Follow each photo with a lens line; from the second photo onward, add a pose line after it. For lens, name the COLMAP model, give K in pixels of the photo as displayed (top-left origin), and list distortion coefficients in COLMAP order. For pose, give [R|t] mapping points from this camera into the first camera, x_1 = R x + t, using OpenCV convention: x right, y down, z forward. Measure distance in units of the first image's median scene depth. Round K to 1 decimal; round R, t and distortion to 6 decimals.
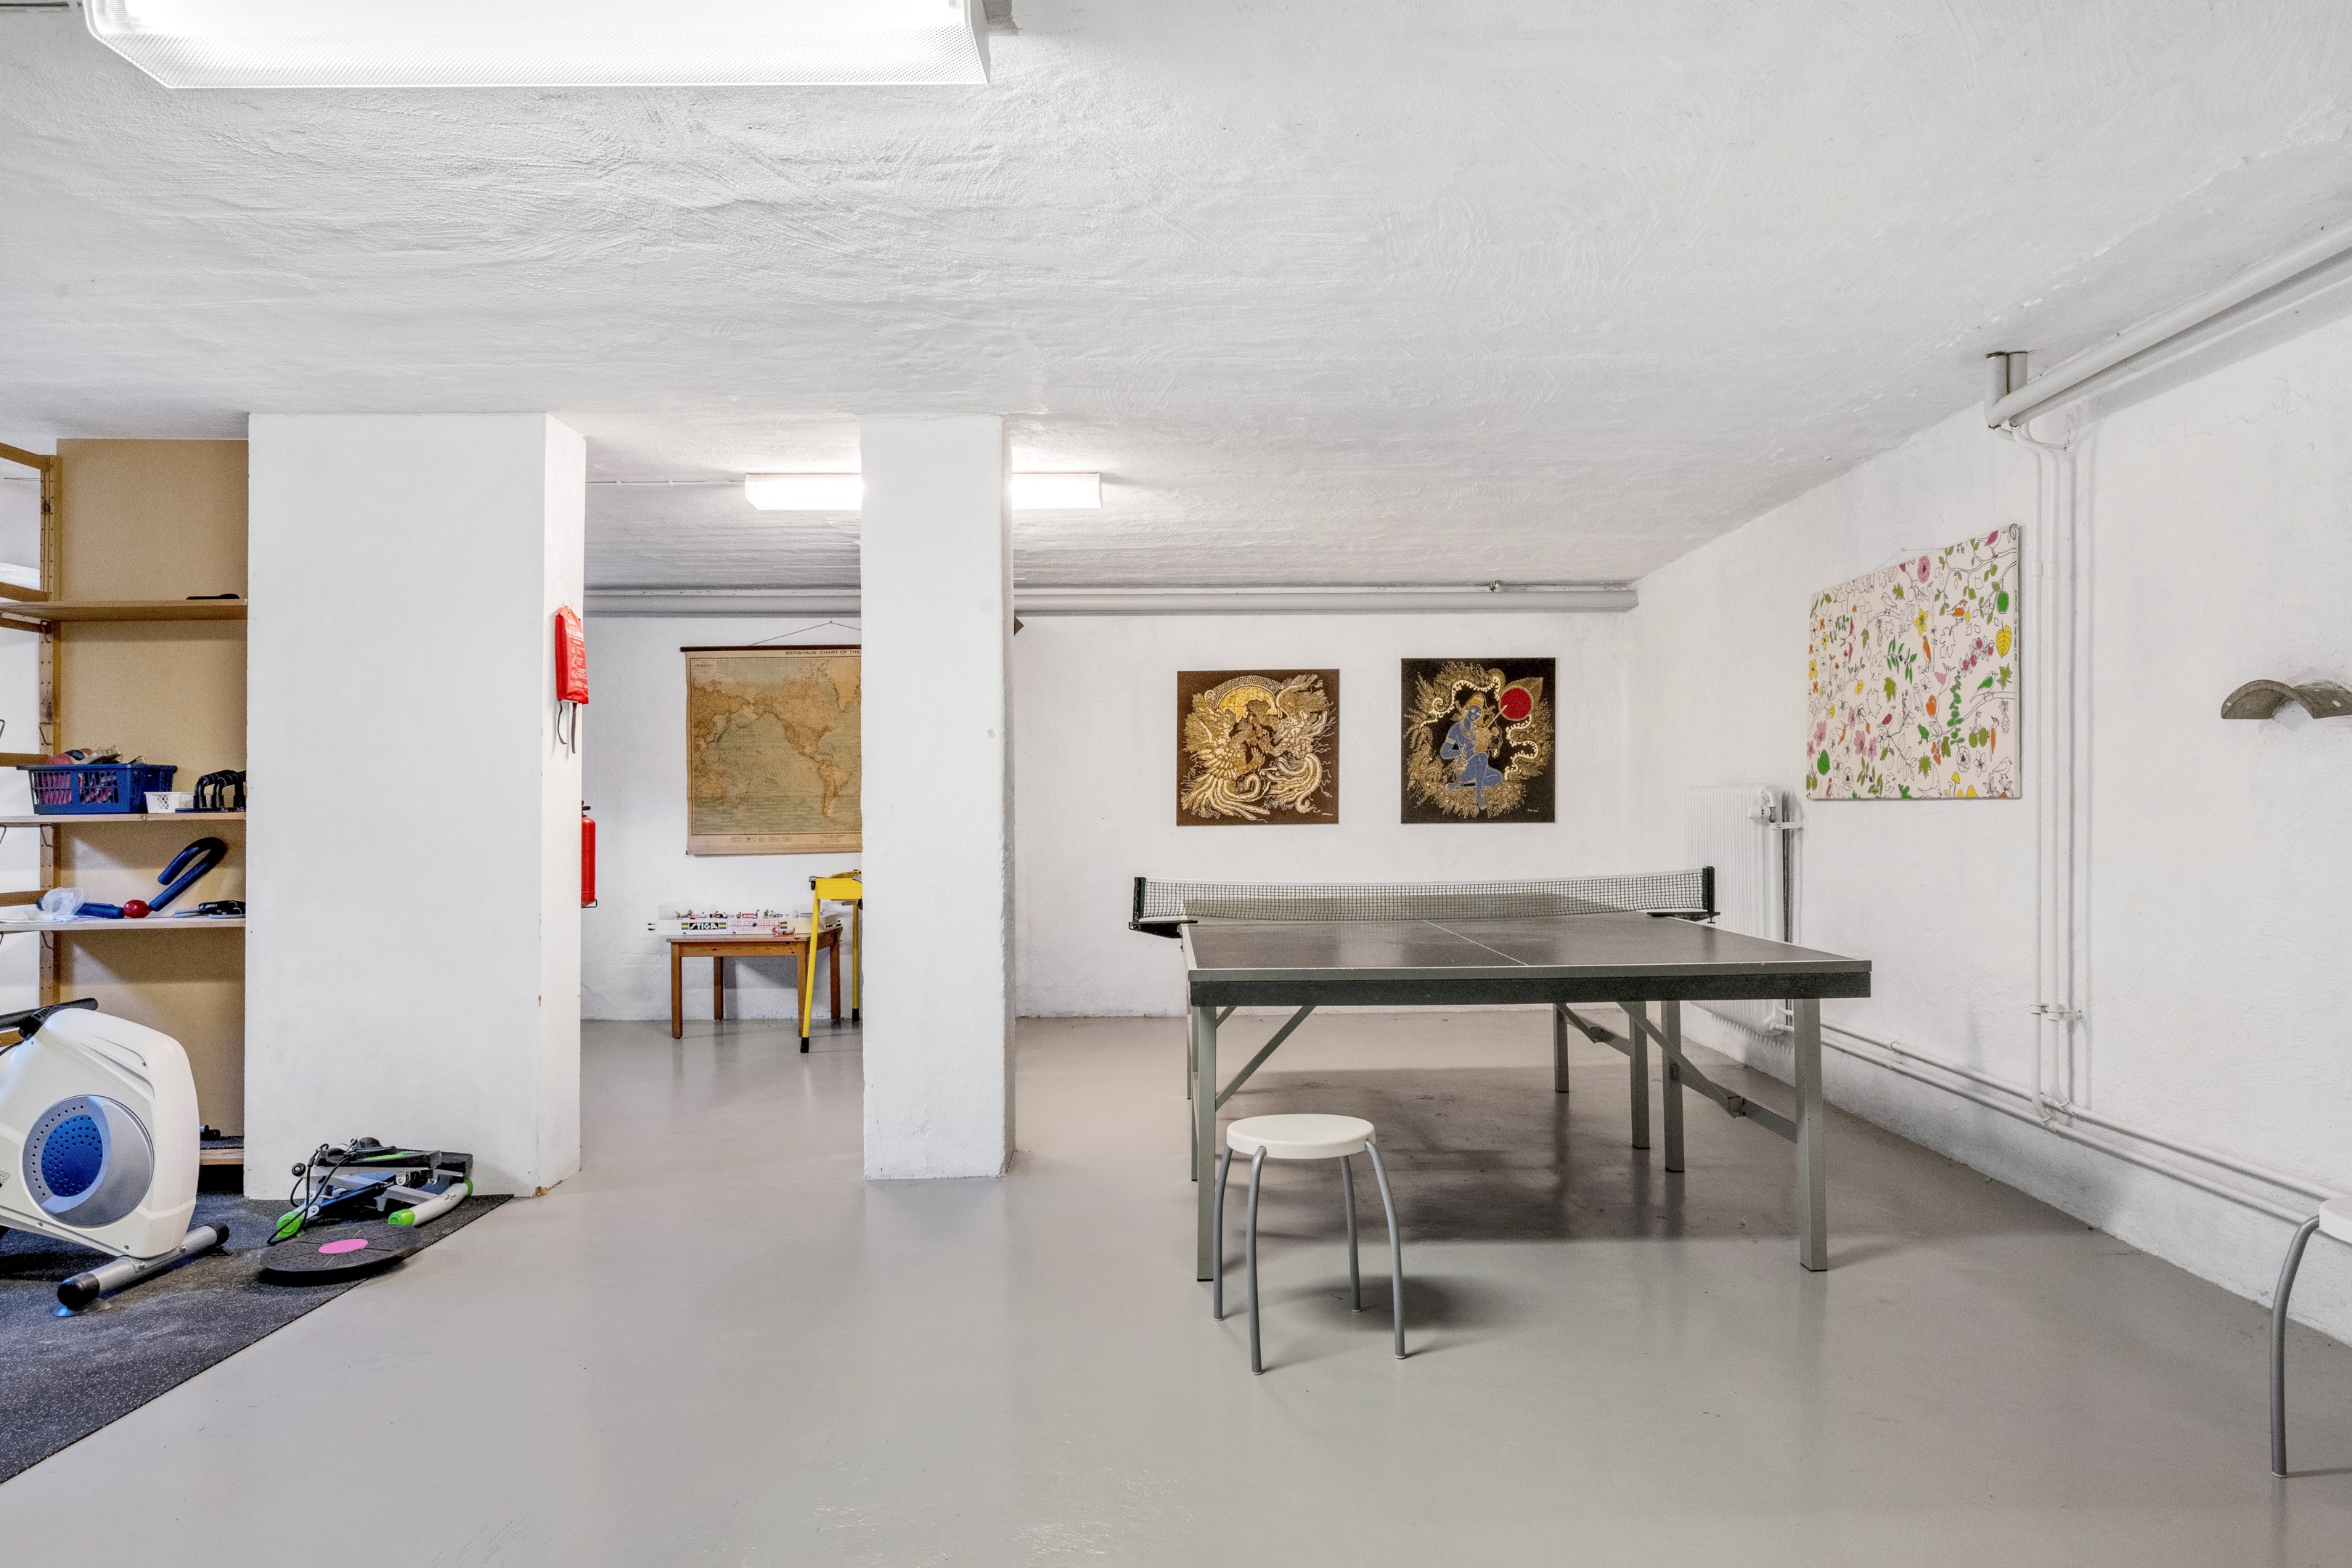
lens RADIAL K [[1535.2, 0, 1176.0], [0, 1535.2, 784.0], [0, 0, 1]] dist [-0.000356, -0.000443]
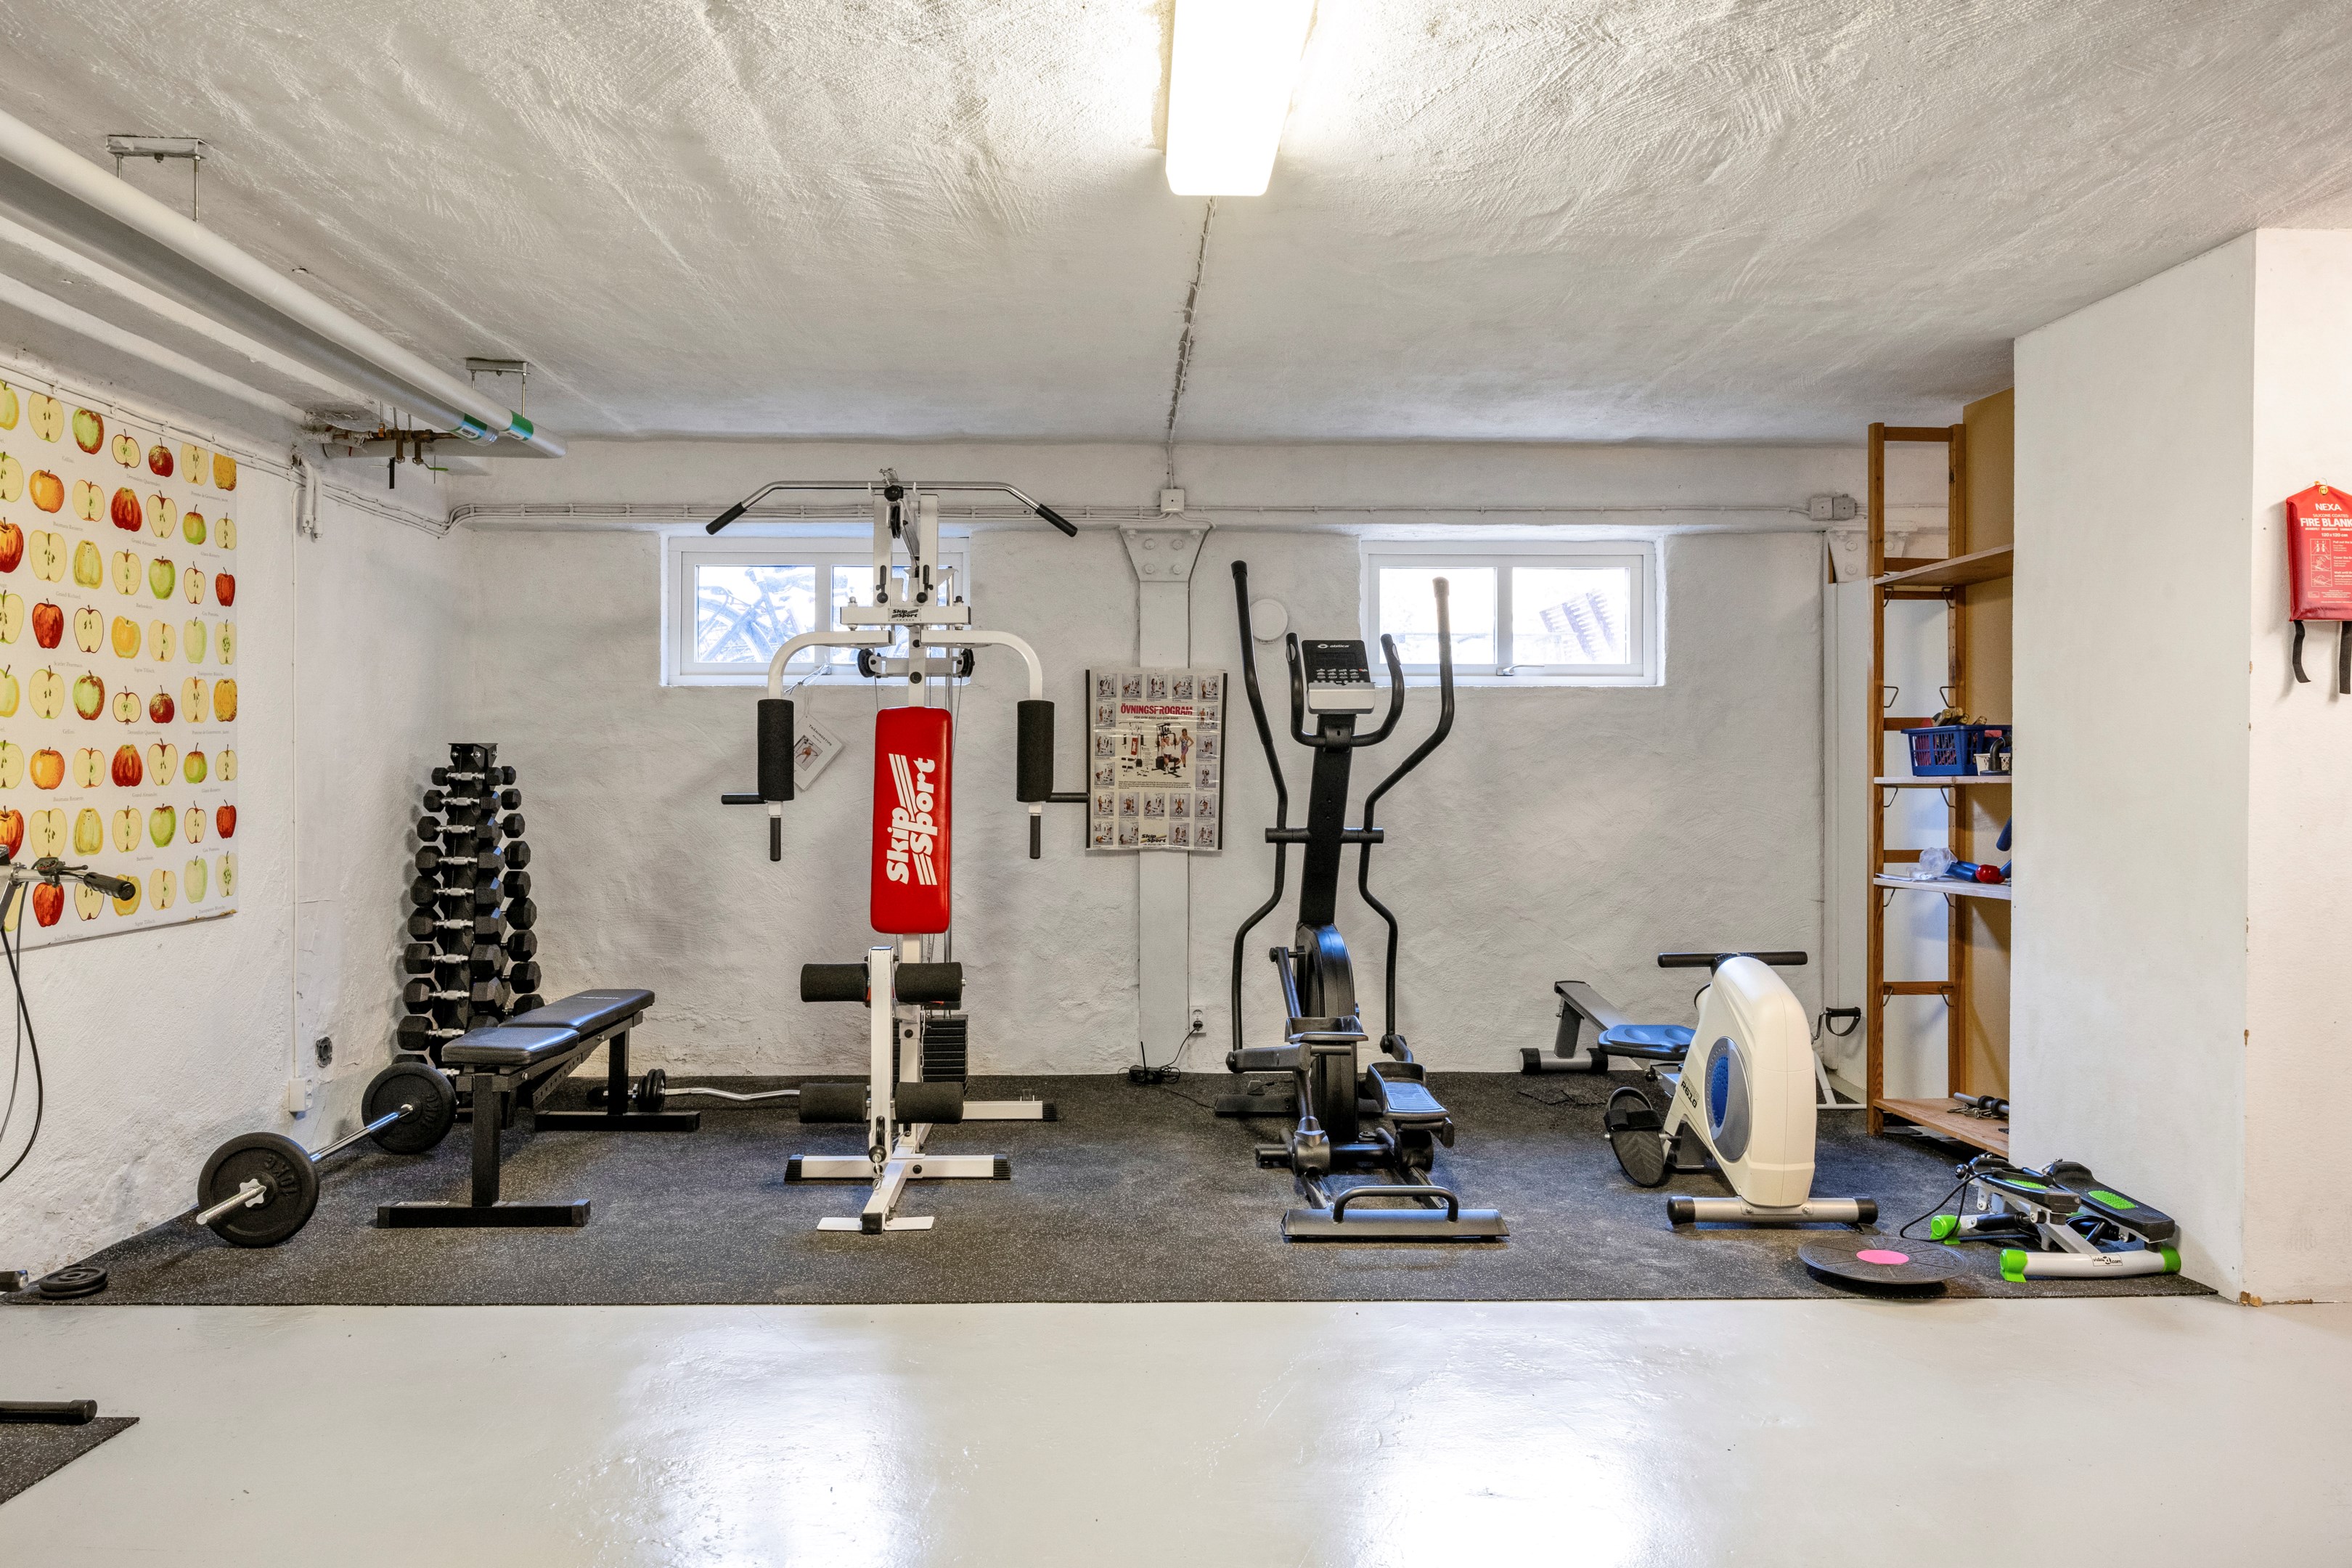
lens RADIAL K [[1614.1, 0, 1172.9], [0, 1614.1, 729.7], [0, 0, 1]] dist [-0.000940, -0.001536]
pose [[0.034374, -0.021093, -0.999186, 0.341891], [0.016190, 0.999658, -0.020546, 0.002697], [0.999278, -0.015471, 0.034704, 0.472338]]
